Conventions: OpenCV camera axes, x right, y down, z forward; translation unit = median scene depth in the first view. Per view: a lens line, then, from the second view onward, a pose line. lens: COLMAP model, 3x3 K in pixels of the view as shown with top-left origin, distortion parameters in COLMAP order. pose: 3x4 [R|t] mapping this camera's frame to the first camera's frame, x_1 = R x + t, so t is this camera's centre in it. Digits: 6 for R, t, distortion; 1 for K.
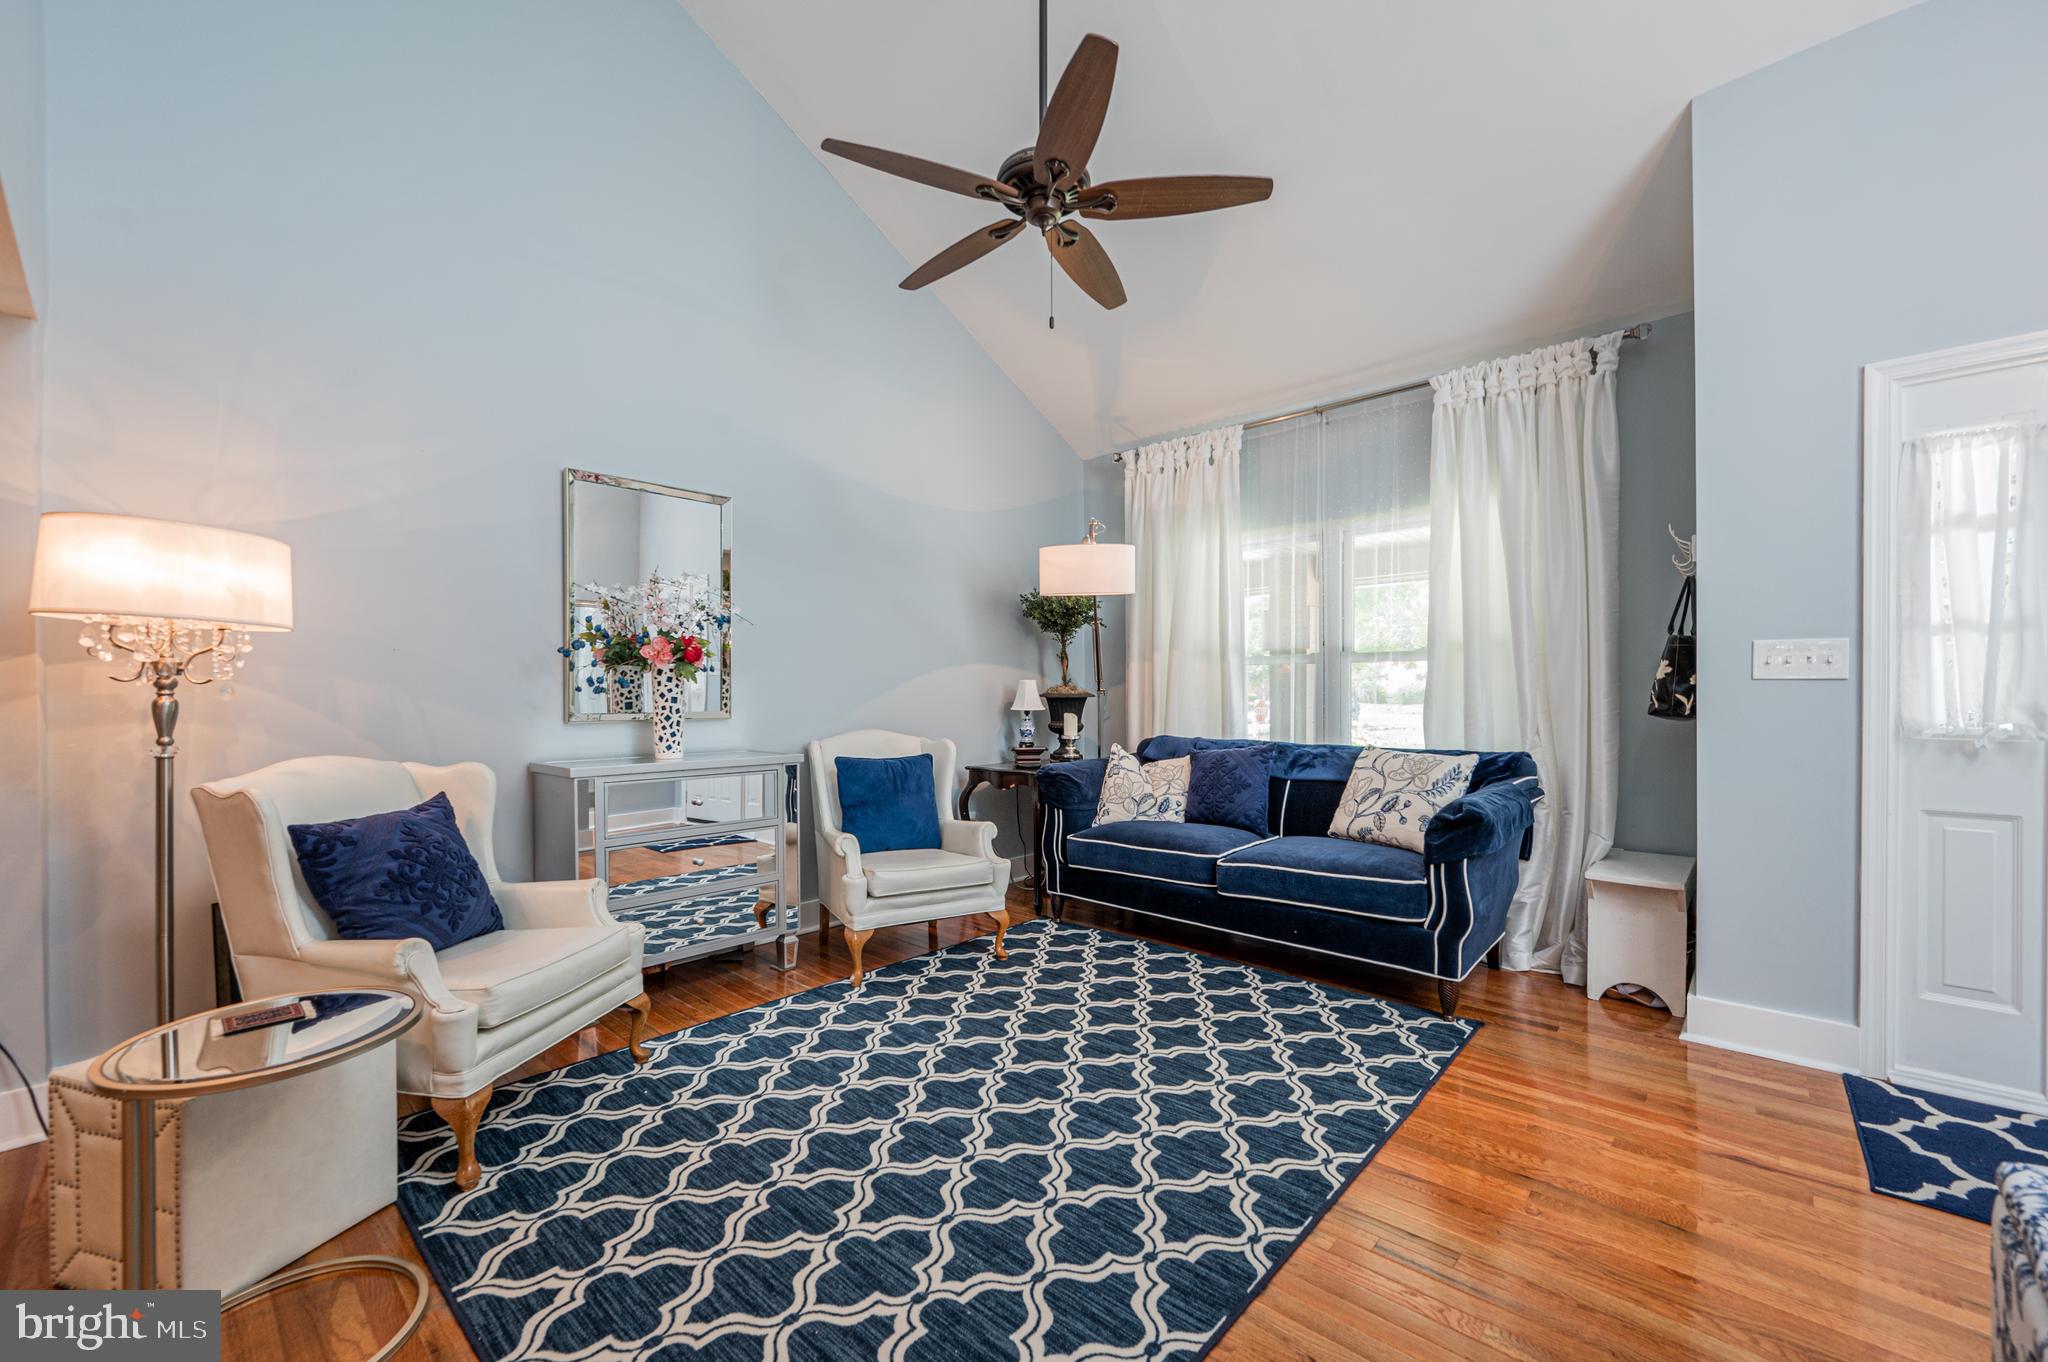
lens RADIAL K [[824.3, 0, 1025.3], [0, 824.3, 699.7], [0, 0, 1]] dist [-0.000236, 0.000104]
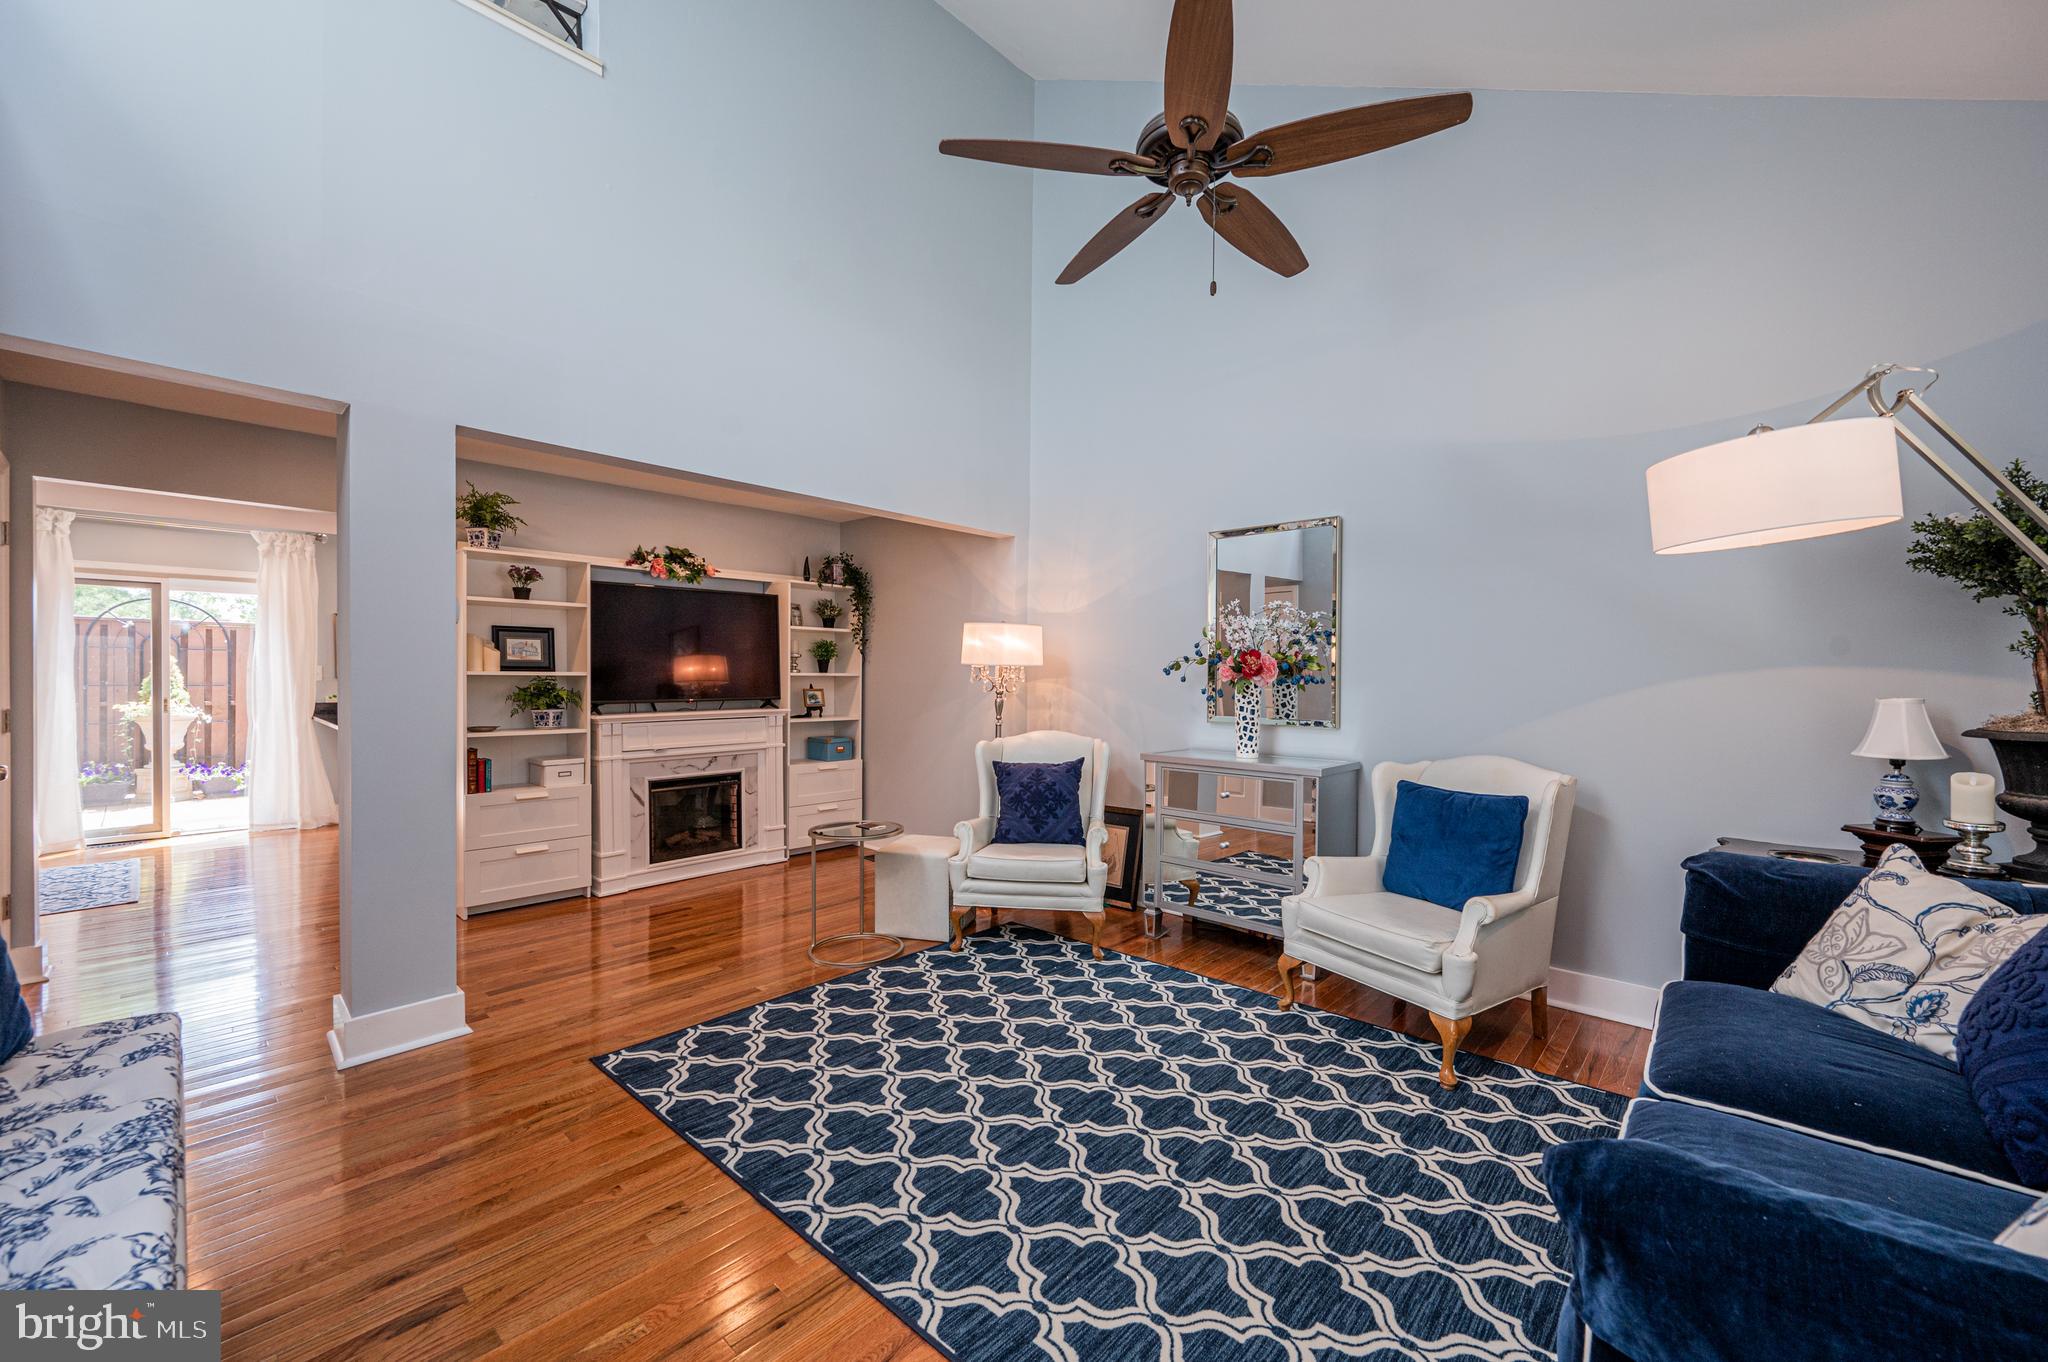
lens RADIAL K [[807.8, 0, 1024.0], [0, 807.8, 681.0], [0, 0, 1]] dist [0.000647, 0.000123]
pose [[-0.001489, 0.009544, -0.999953, 0.783360], [-0.014778, 0.999845, 0.009565, -0.047784], [0.999890, 0.014791, -0.001348, 0.724037]]
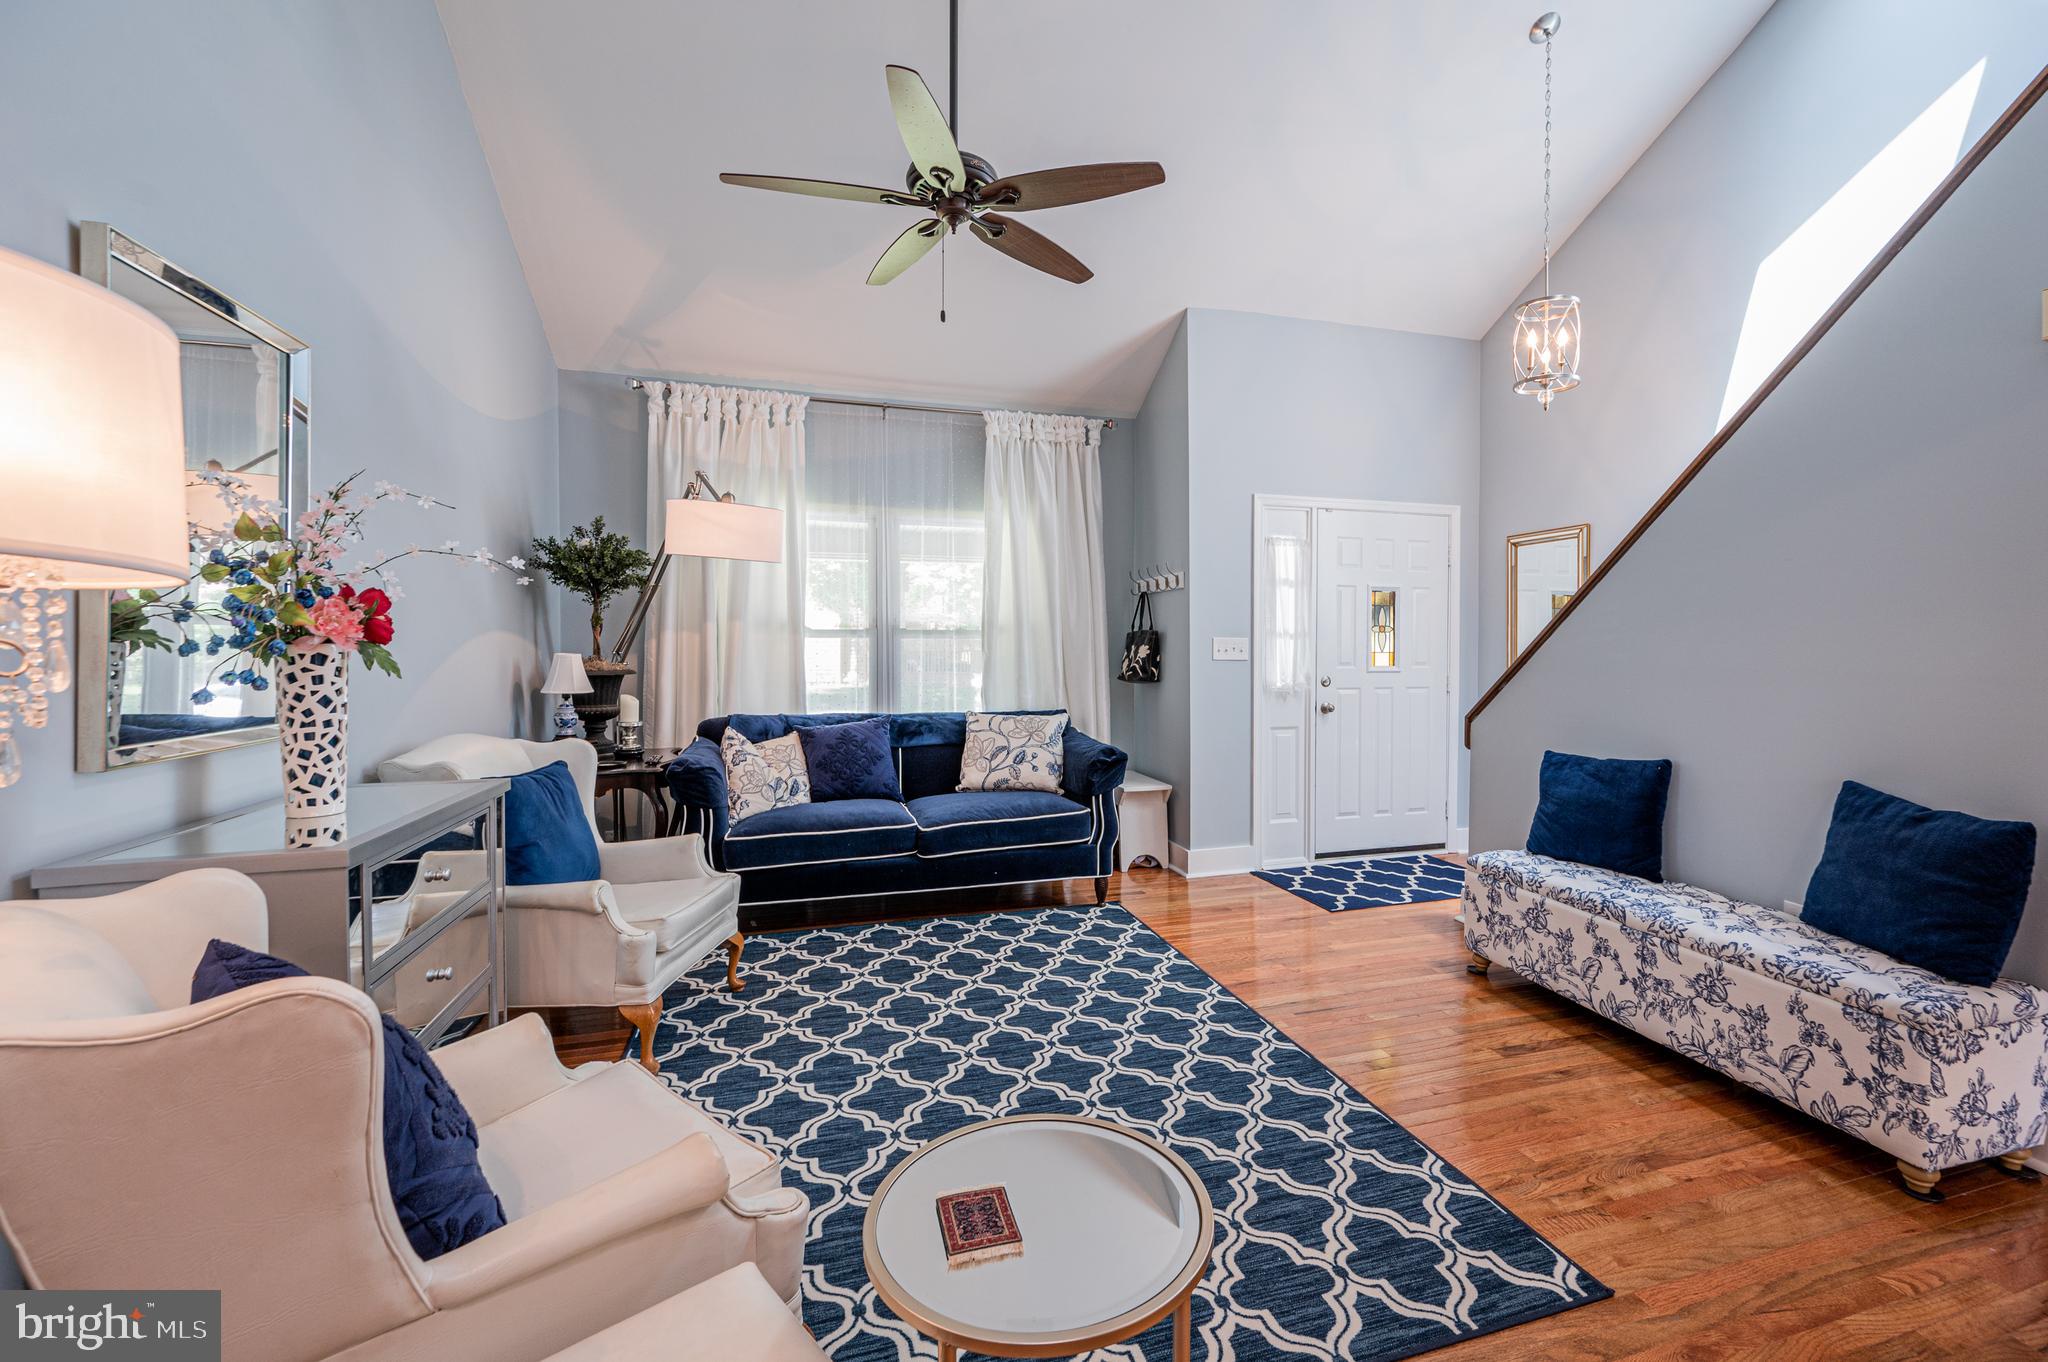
lens RADIAL K [[874.4, 0, 1092.0], [0, 874.4, 655.1], [0, 0, 1]] dist [-0.000362, 0.000026]
pose [[0.489413, -0.006180, 0.872030, -0.733255], [0.003601, 0.999981, 0.005065, -0.038972], [-0.872045, 0.000662, 0.489426, 0.278223]]
